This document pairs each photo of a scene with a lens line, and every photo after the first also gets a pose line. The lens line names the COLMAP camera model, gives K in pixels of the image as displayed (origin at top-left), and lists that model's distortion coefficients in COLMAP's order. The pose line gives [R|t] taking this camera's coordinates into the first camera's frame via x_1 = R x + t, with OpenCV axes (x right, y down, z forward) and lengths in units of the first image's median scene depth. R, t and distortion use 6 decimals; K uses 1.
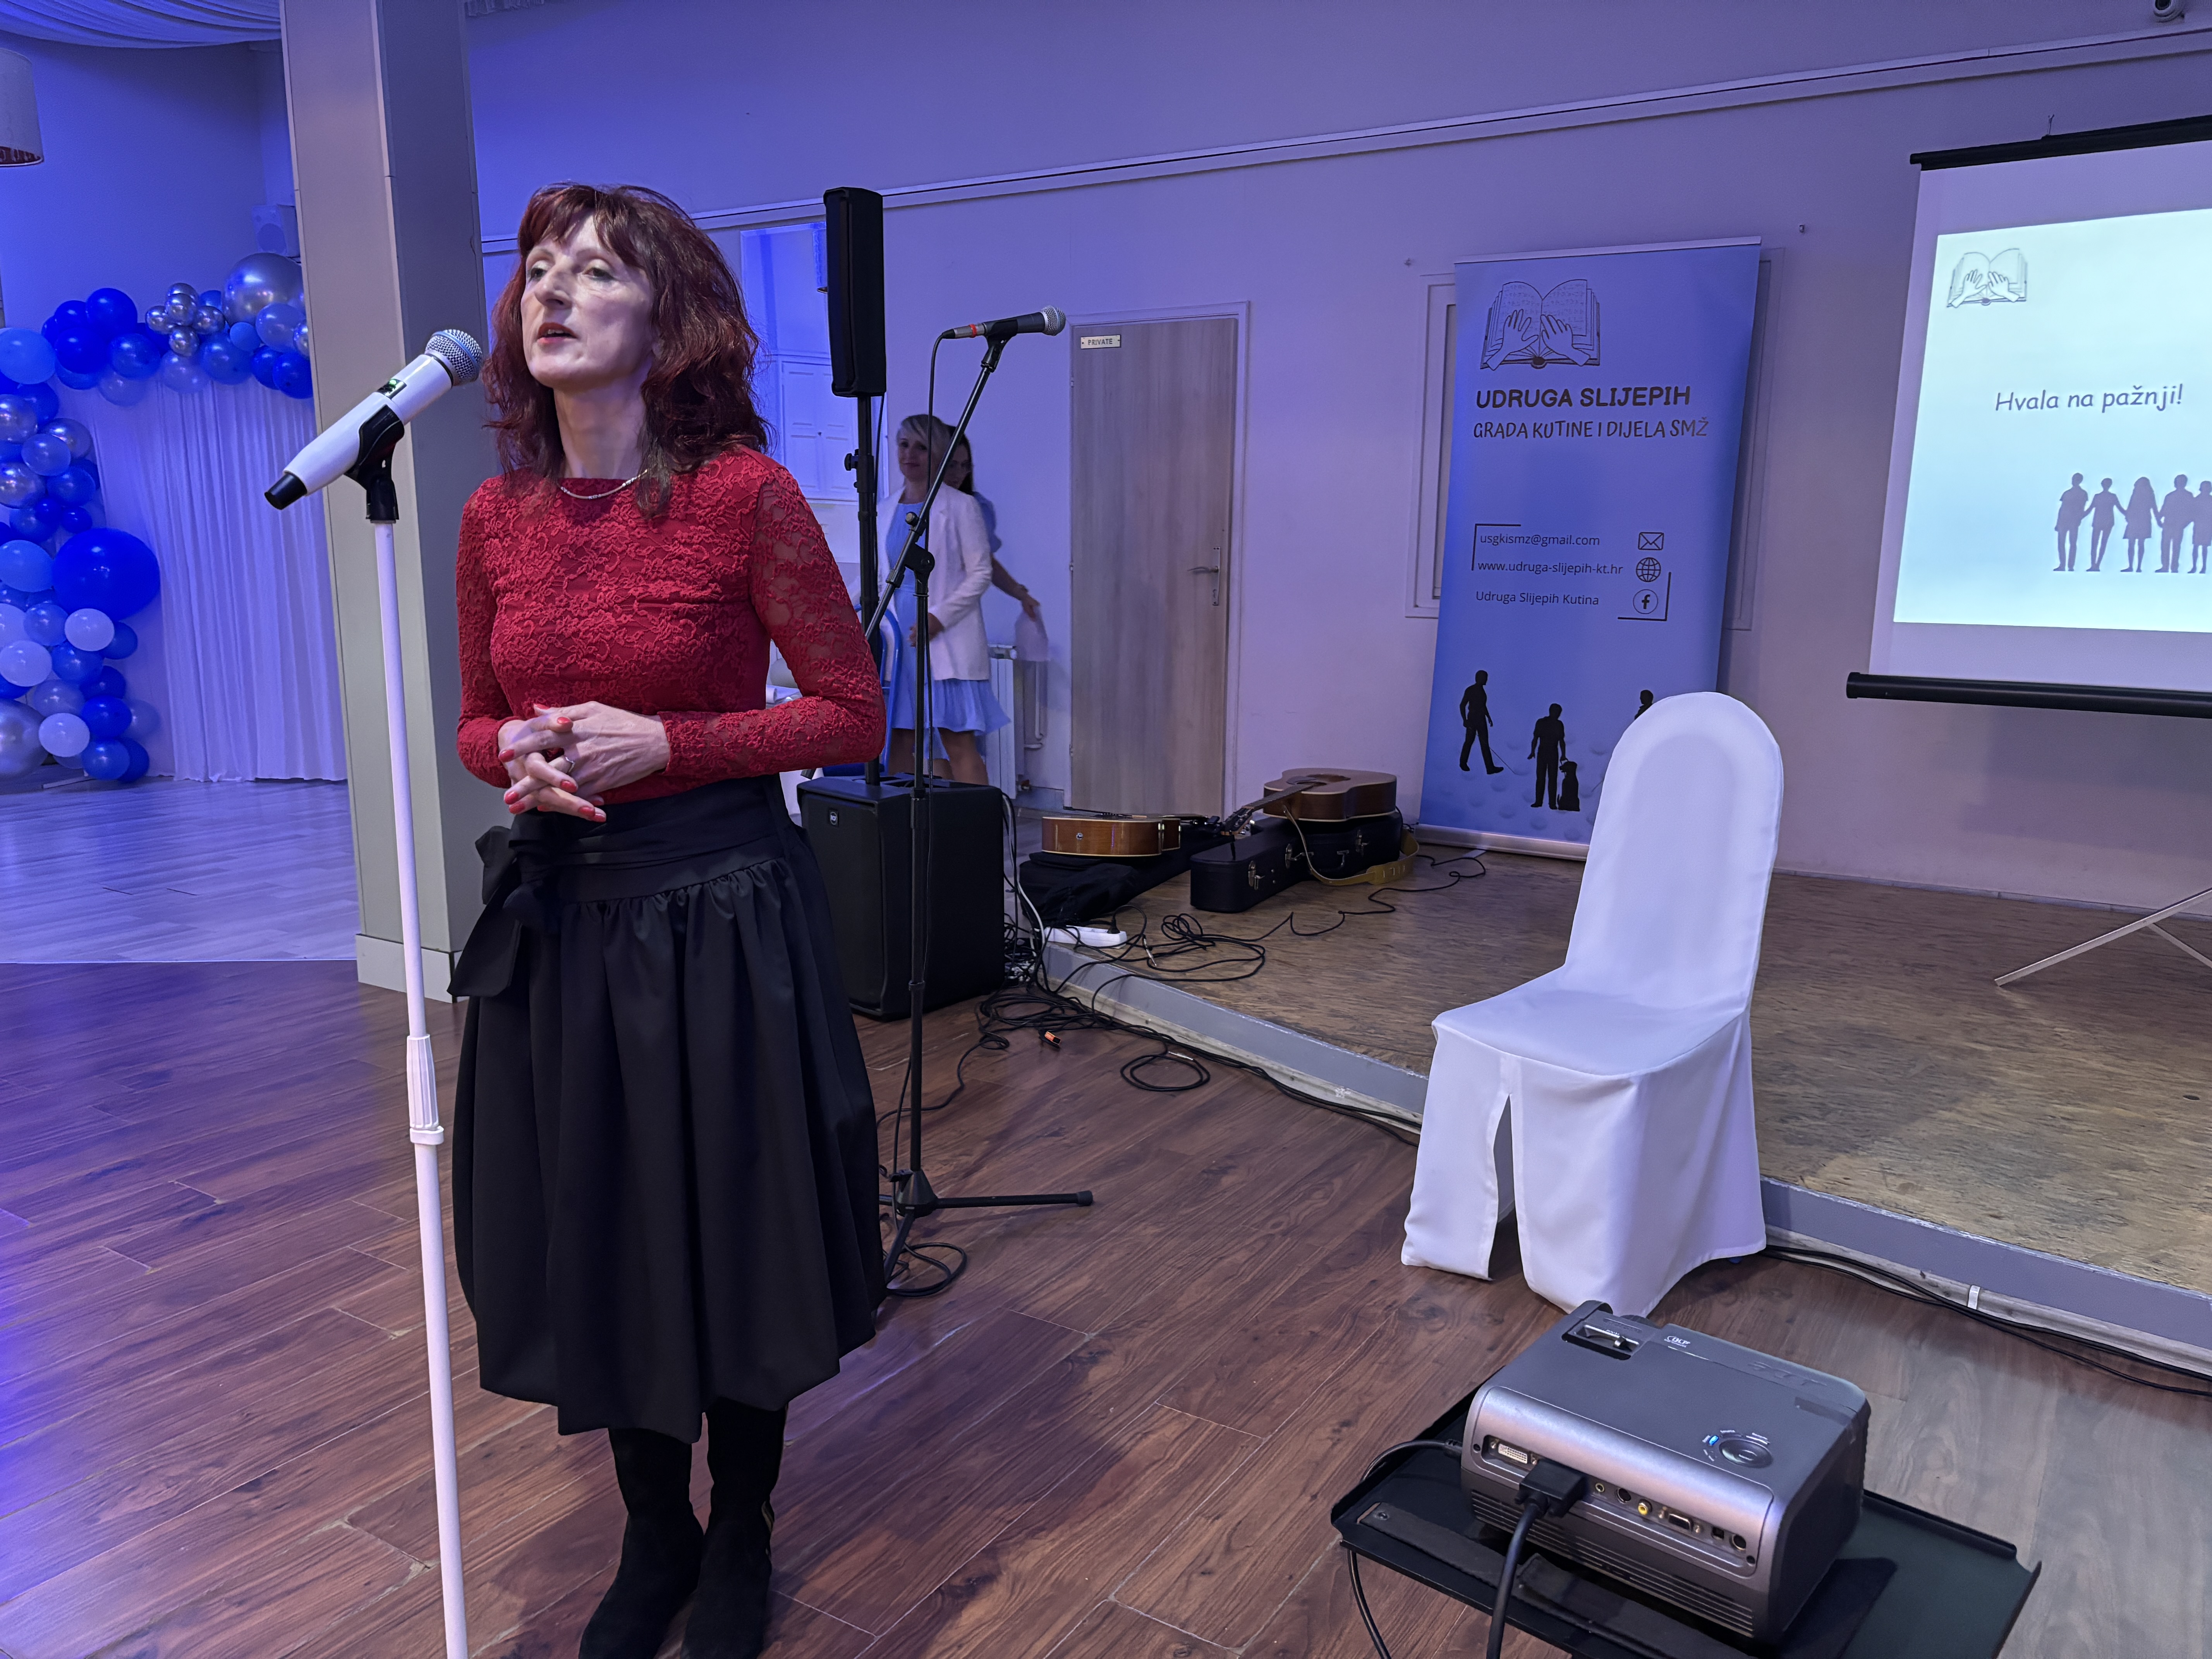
lens RADIAL K [[1657.7, 0, 1102.4], [0, 1657.7, 834.9], [0, 0, 1]] dist [0.047984, -0.046593]
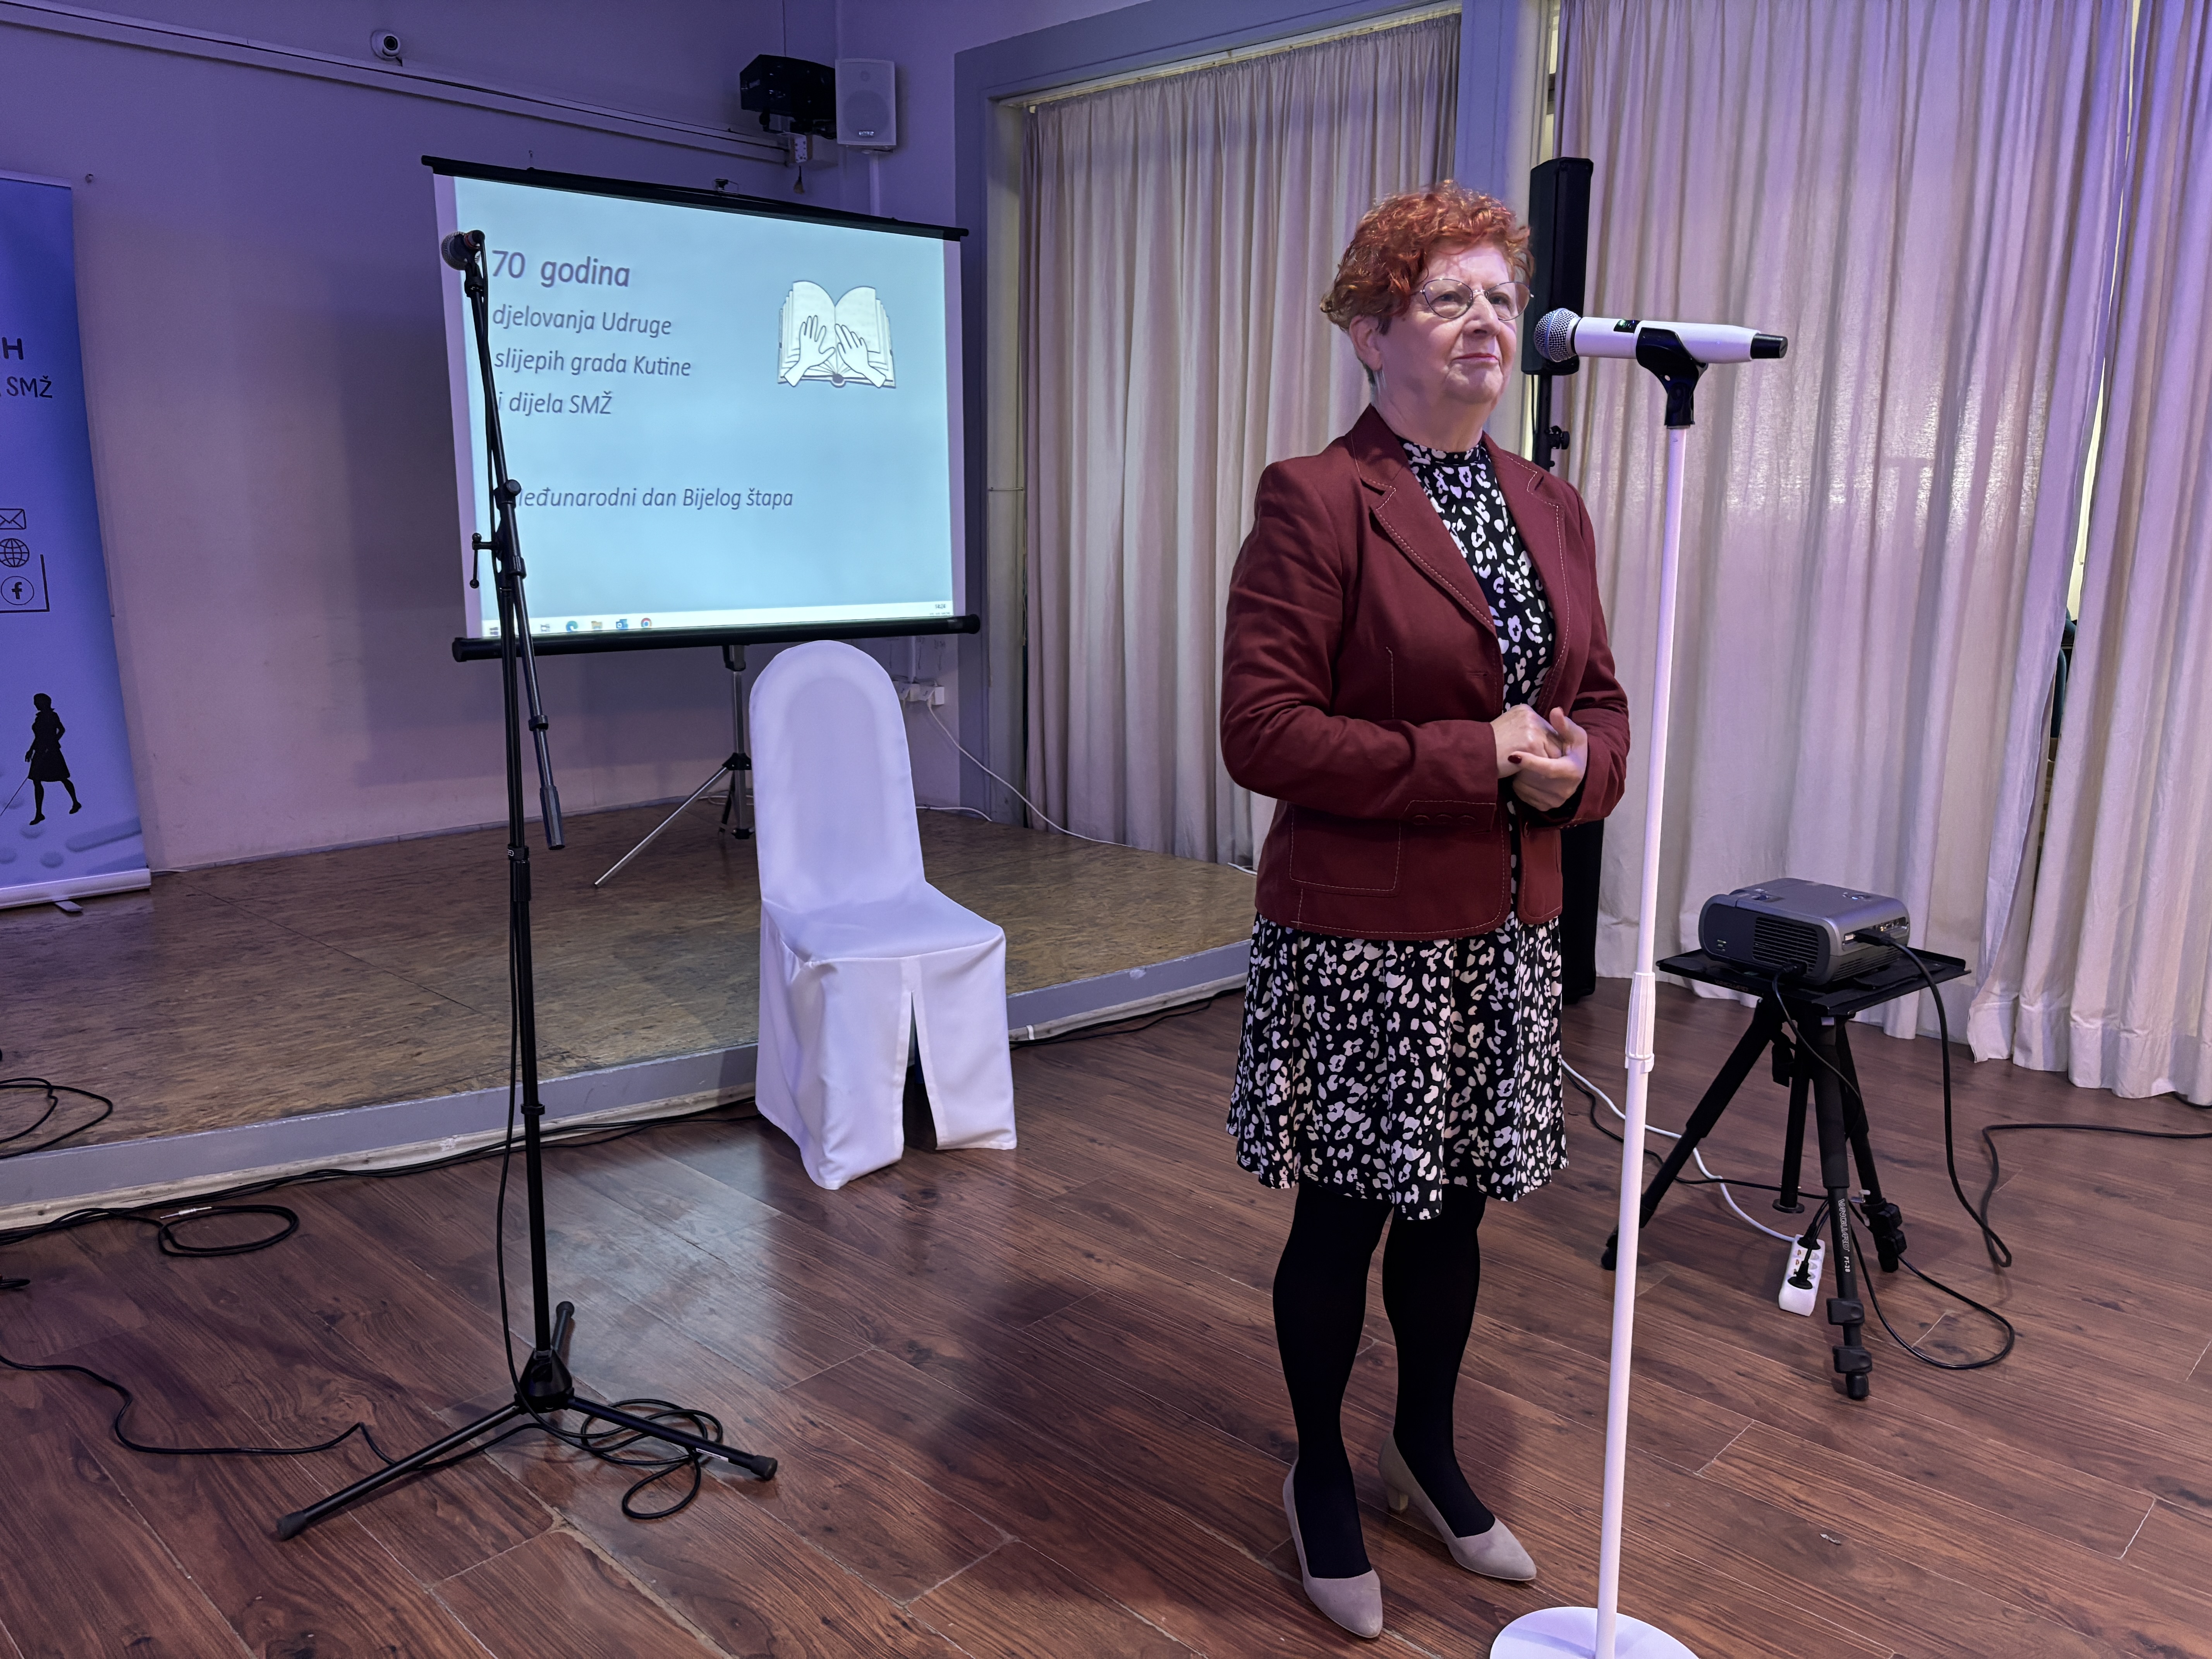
lens RADIAL K [[1657.7, 0, 1100.0], [0, 1657.7, 829.5], [0, 0, 1]] dist [0.047984, -0.046593]
pose [[0.195131, -0.195271, 0.961141, -0.549963], [0.183601, 0.969928, 0.159782, -0.077007], [-0.963439, 0.145289, 0.225115, 0.395845]]
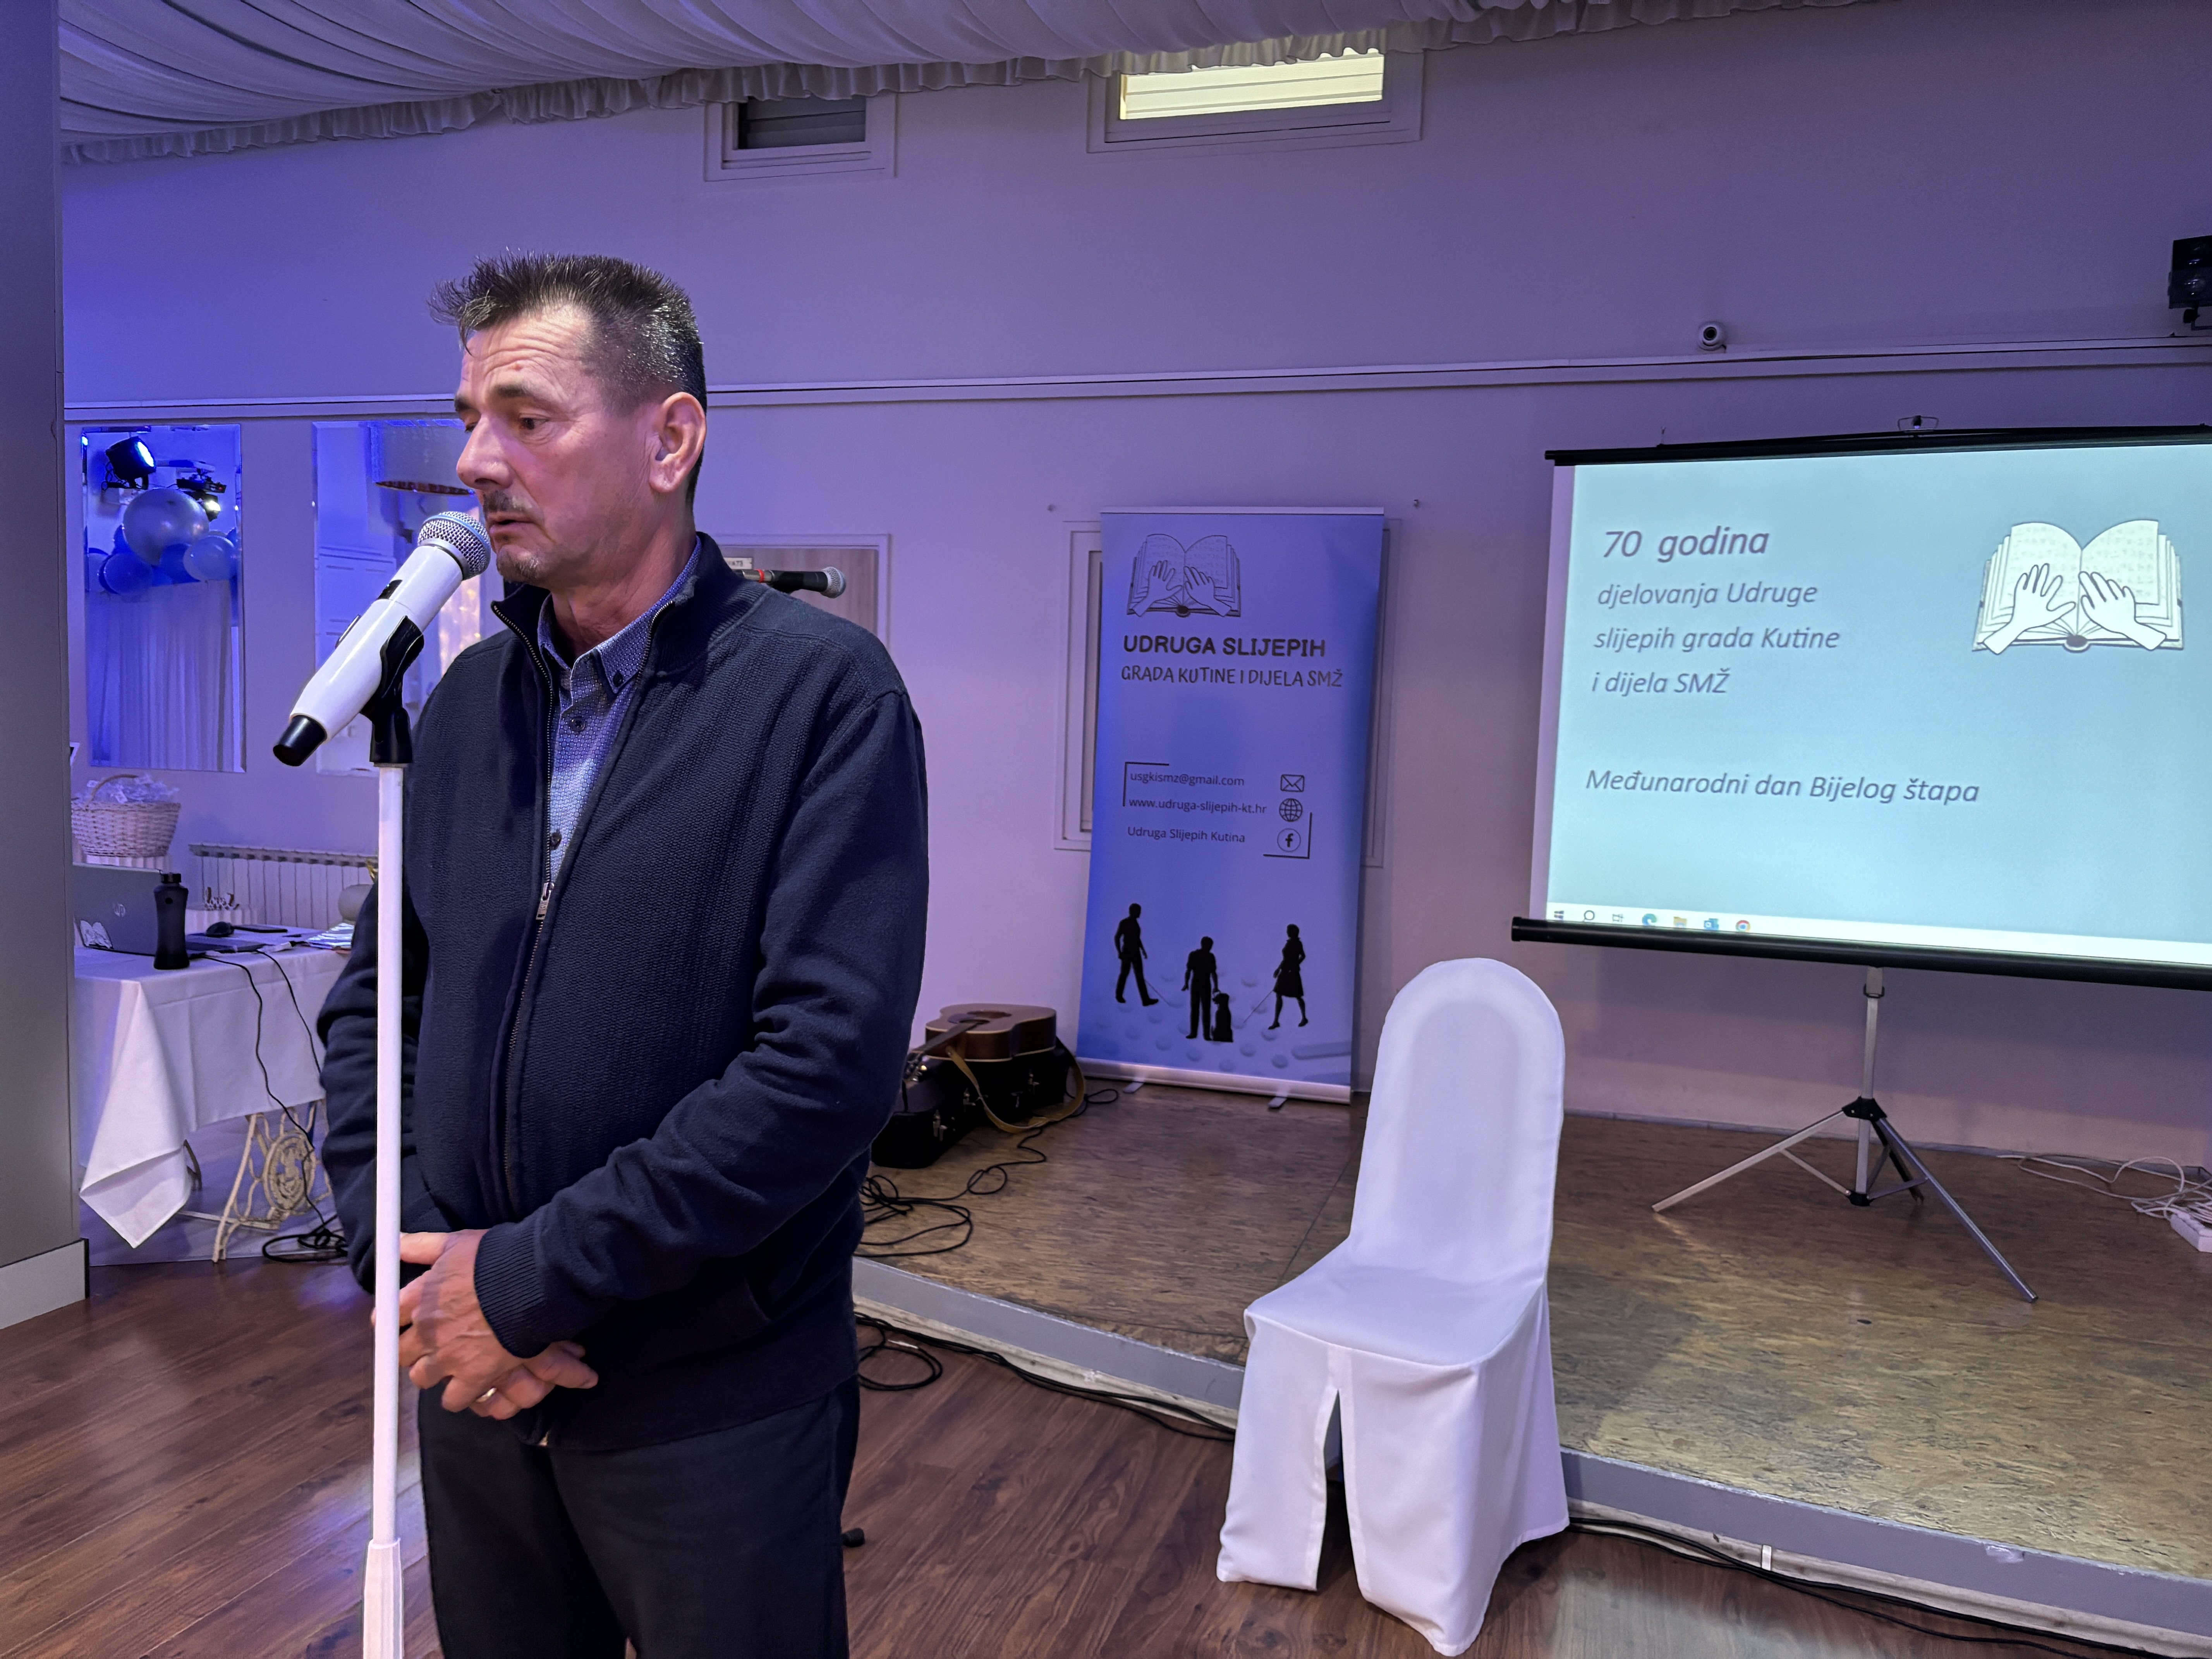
lens RADIAL K [[1657.7, 0, 1084.6], [0, 1657.7, 842.5], [0, 0, 1]] dist [0.047984, -0.046593]
pose [[0.962548, 0.004750, 0.271069, -0.104536], [0.026502, 0.993409, -0.111518, -0.035231], [-0.269812, 0.114525, 0.956078, 0.060091]]
